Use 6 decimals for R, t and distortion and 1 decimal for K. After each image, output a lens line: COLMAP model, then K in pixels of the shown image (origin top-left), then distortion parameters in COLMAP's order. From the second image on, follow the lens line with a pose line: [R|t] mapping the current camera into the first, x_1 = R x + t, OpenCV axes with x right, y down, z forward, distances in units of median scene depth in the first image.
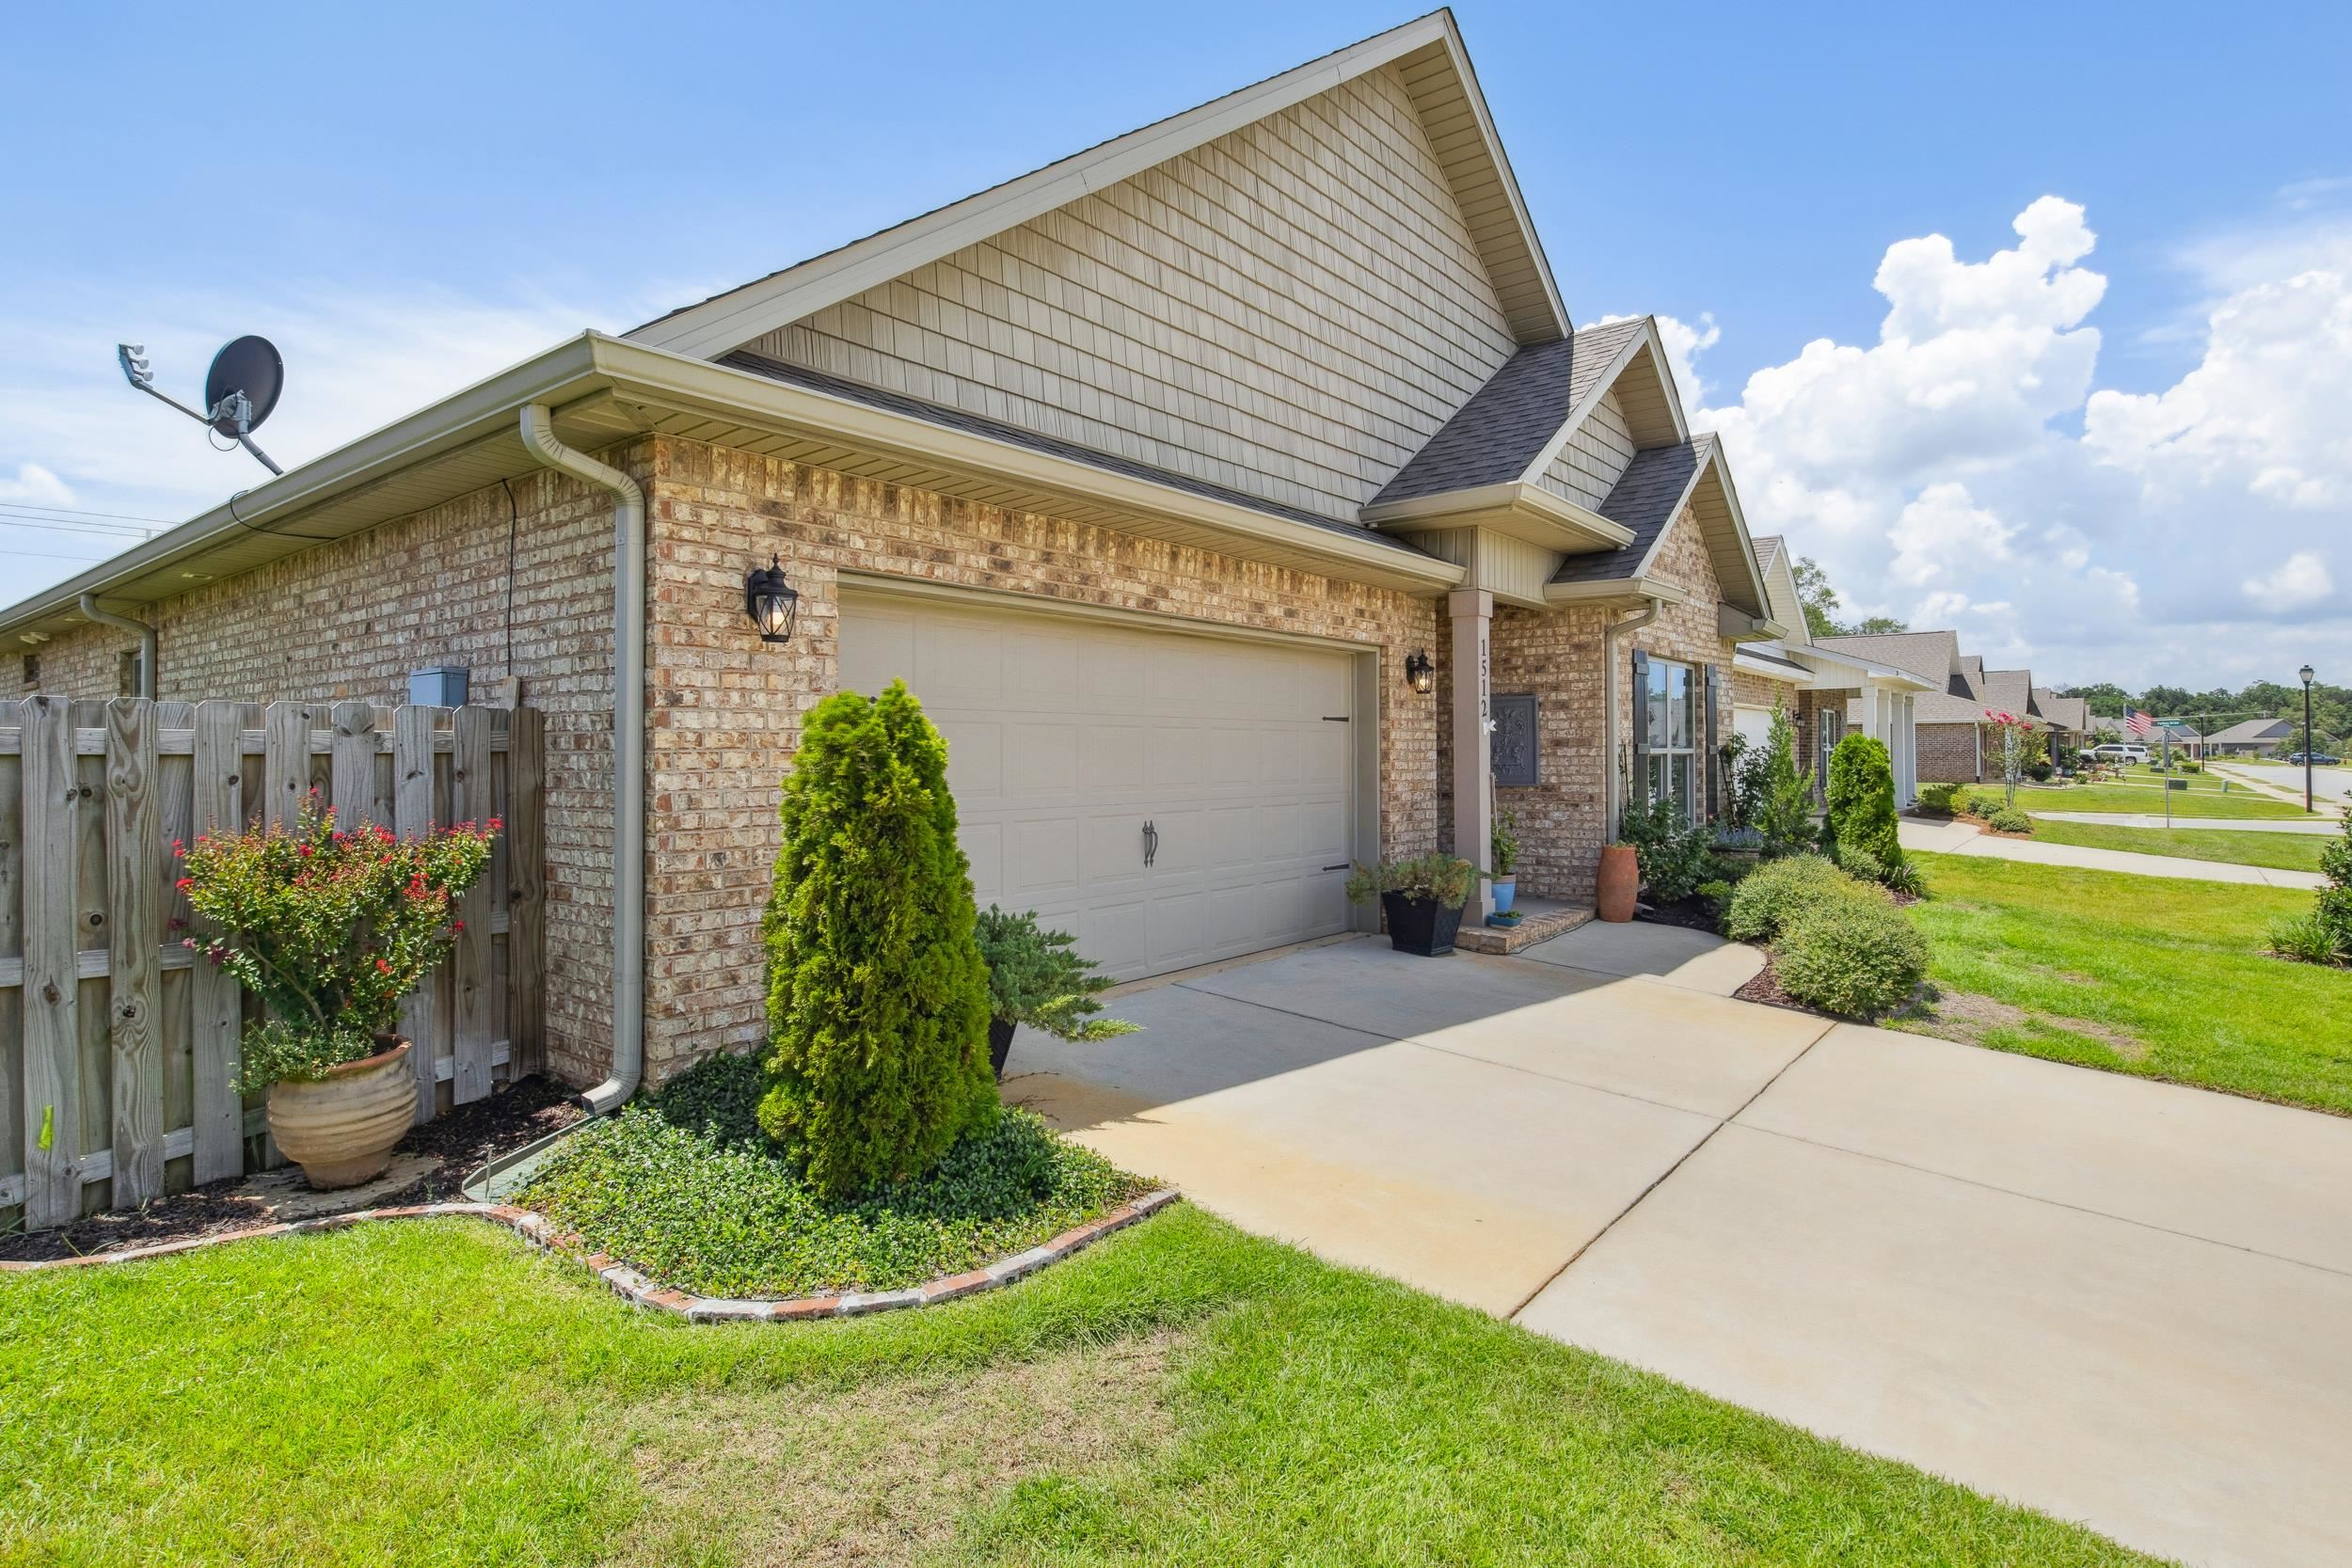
lens RADIAL K [[1207.9, 0, 1156.0], [0, 1207.9, 767.3], [0, 0, 1]] dist [-0.000840, 0.001456]
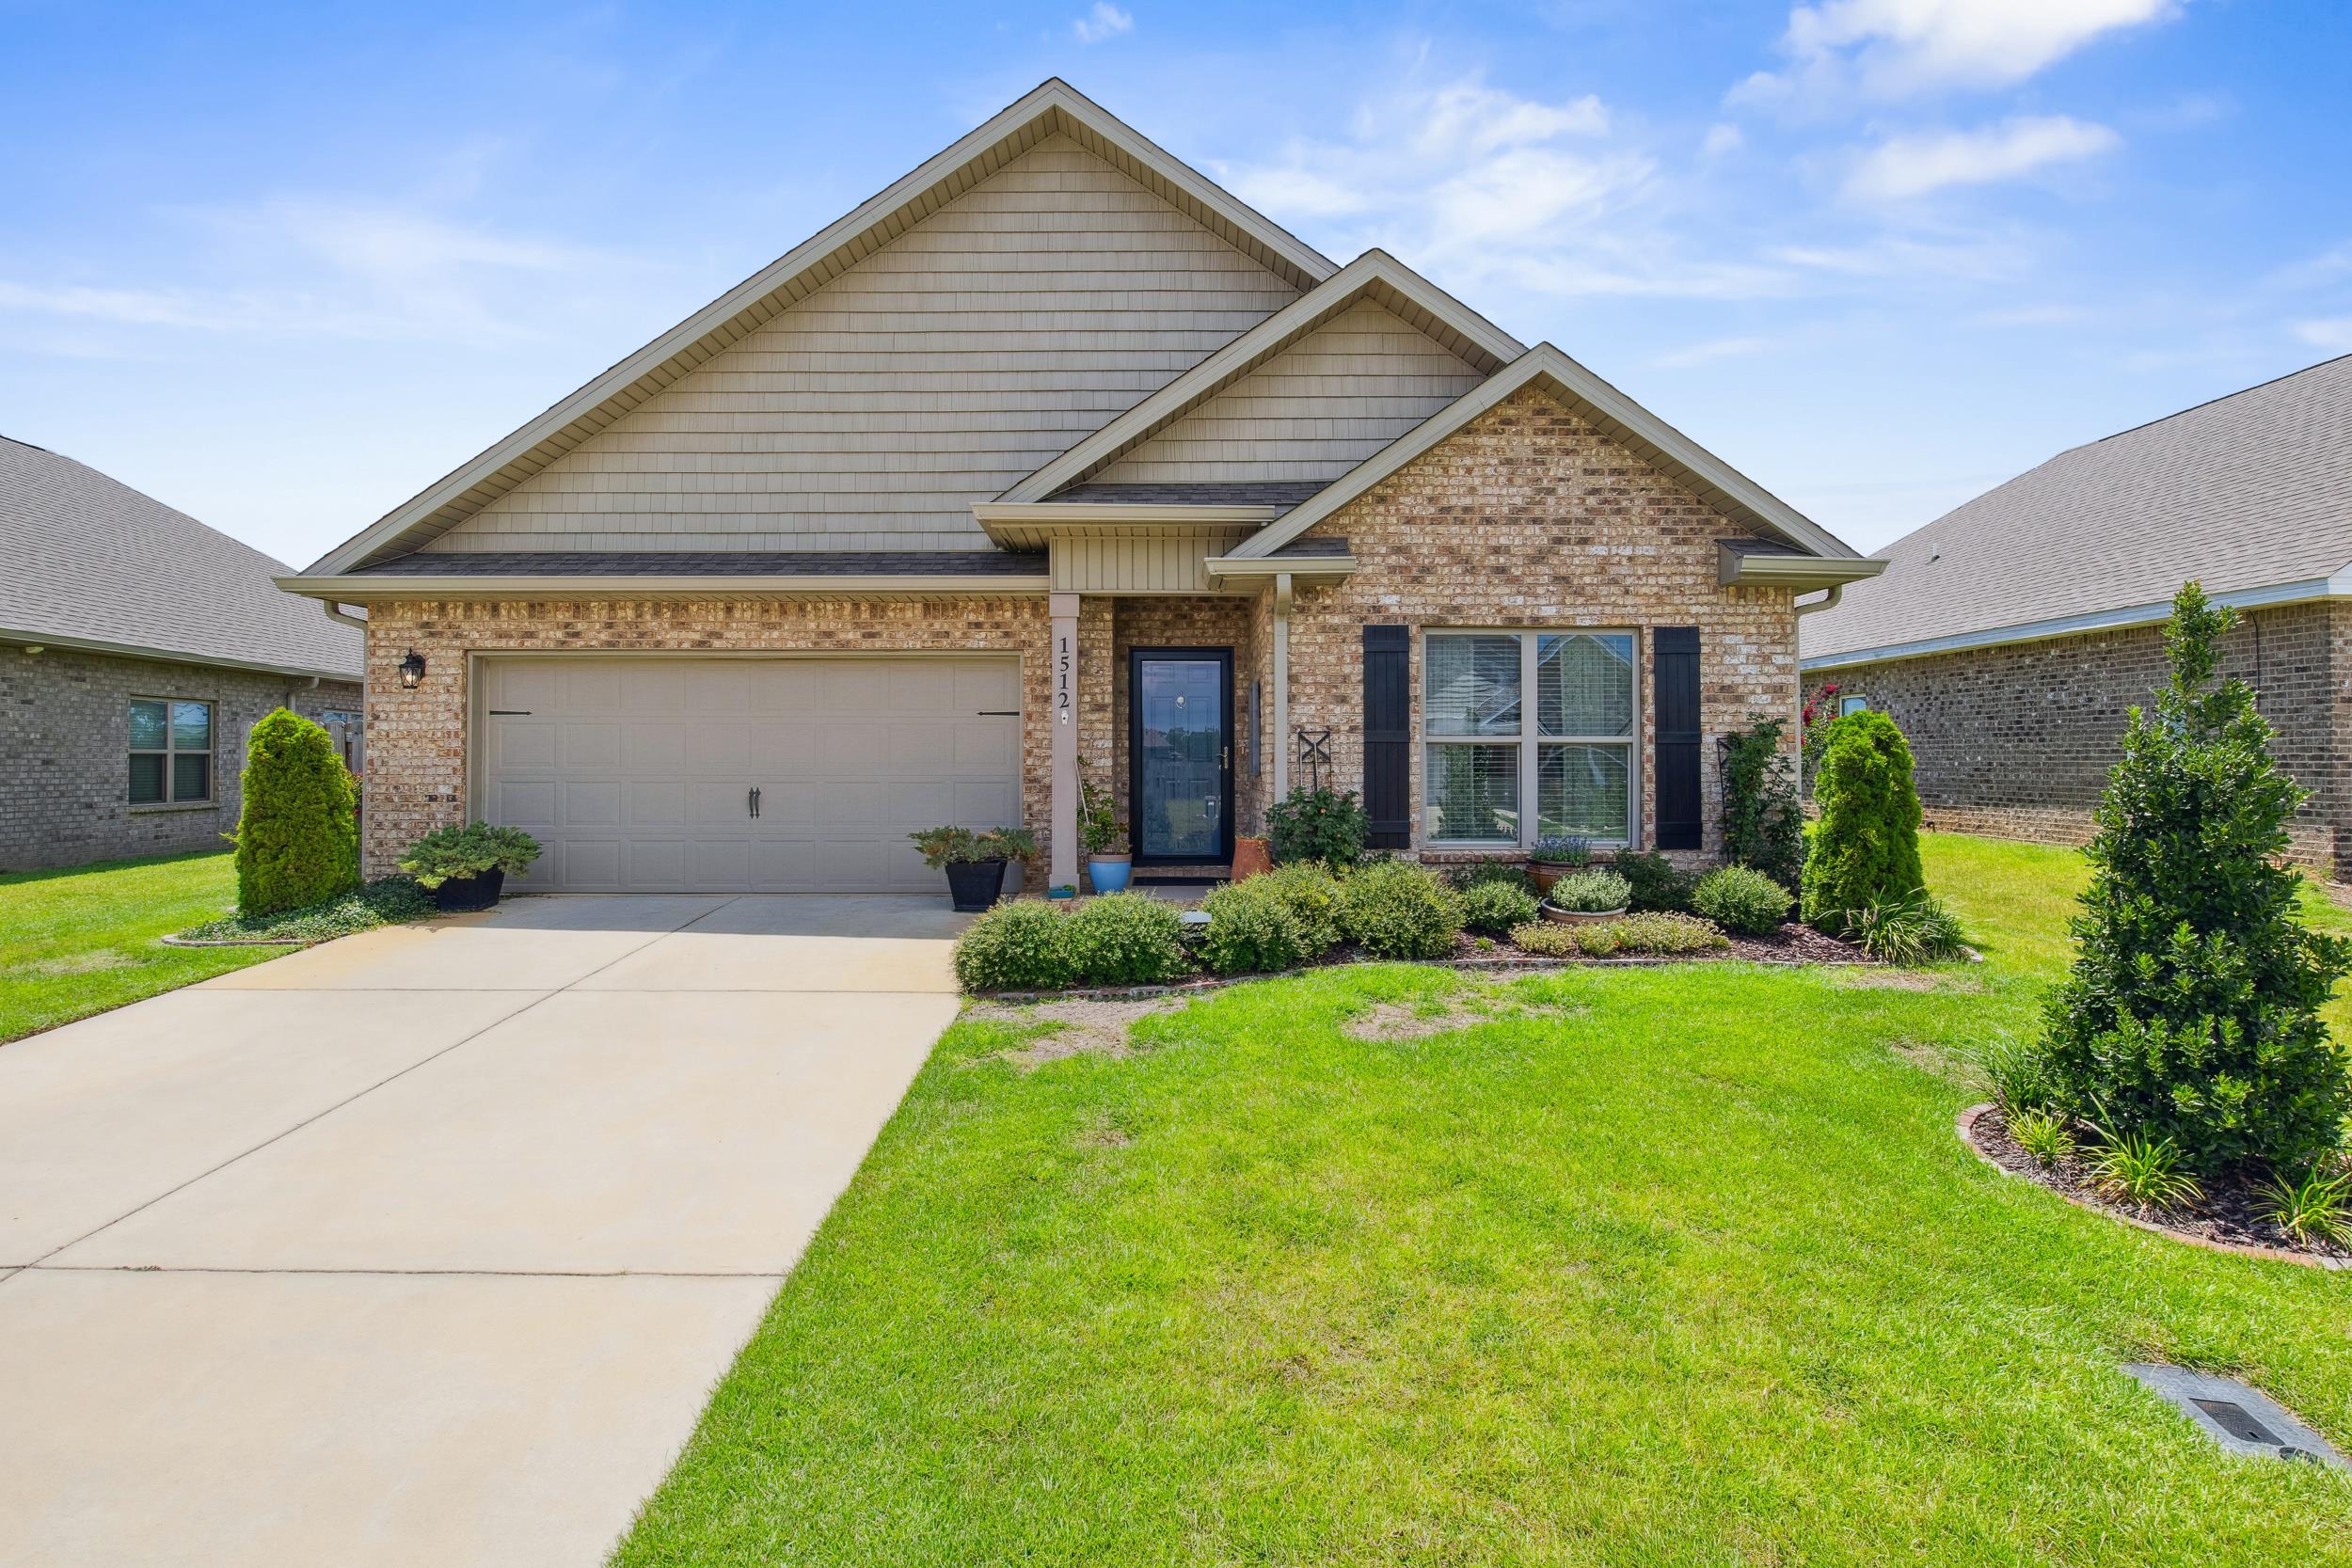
lens RADIAL K [[1207.9, 0, 1176.3], [0, 1207.9, 785.0], [0, 0, 1]] dist [-0.000840, 0.001456]
pose [[0.621687, 0.011857, -0.783176, 1.826399], [-0.011494, 0.999916, 0.006015, 0.032113], [0.783181, 0.005262, 0.621771, 0.602045]]
